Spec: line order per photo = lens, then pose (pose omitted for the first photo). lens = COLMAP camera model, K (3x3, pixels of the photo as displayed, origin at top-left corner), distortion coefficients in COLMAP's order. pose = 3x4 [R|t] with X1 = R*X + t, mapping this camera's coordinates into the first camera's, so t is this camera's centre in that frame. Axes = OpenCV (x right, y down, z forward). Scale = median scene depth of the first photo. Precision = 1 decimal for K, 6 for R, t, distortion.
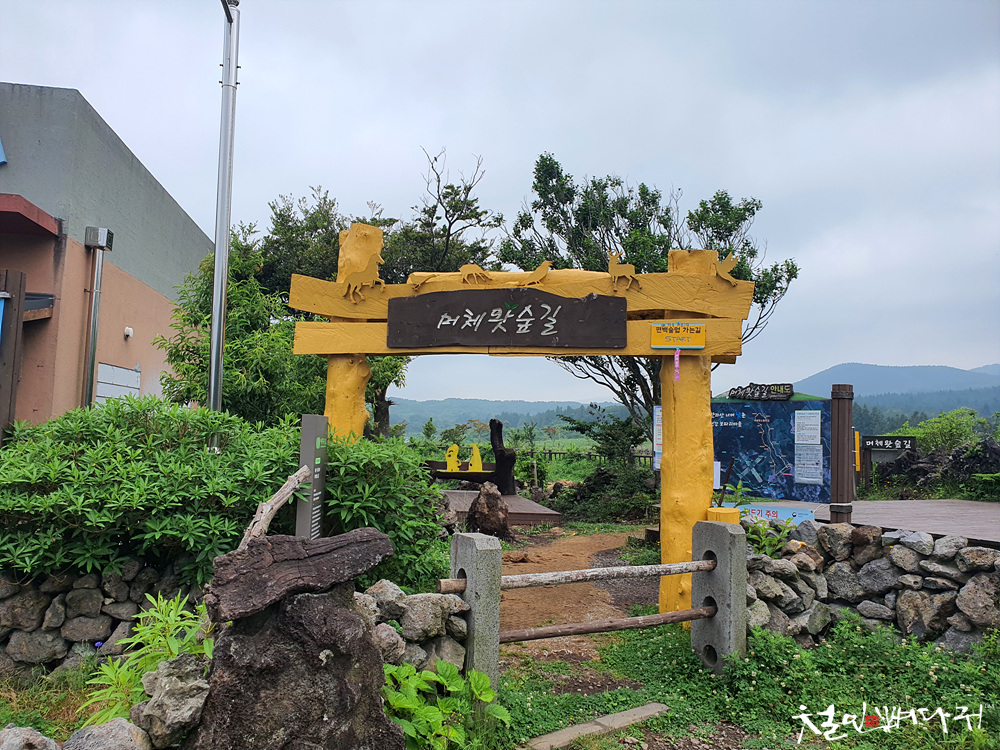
lens RADIAL K [[763.8, 0, 499.2], [0, 763.8, 380.8], [0, 0, 1]] dist [-0.024784, 0.030341]
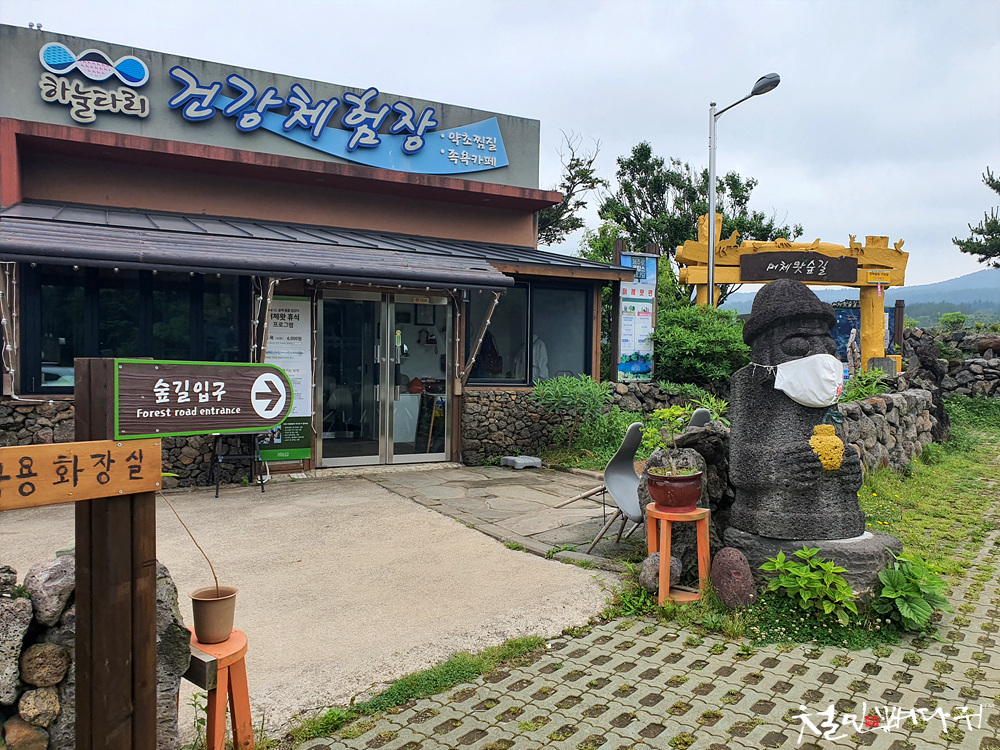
lens RADIAL K [[763.8, 0, 504.7], [0, 763.8, 374.3], [0, 0, 1]] dist [-0.024784, 0.030341]
pose [[0.949287, -0.027812, 0.313178, -1.371187], [-0.002619, 0.995346, 0.096330, 0.011685], [-0.314399, -0.092266, 0.944796, -0.696098]]
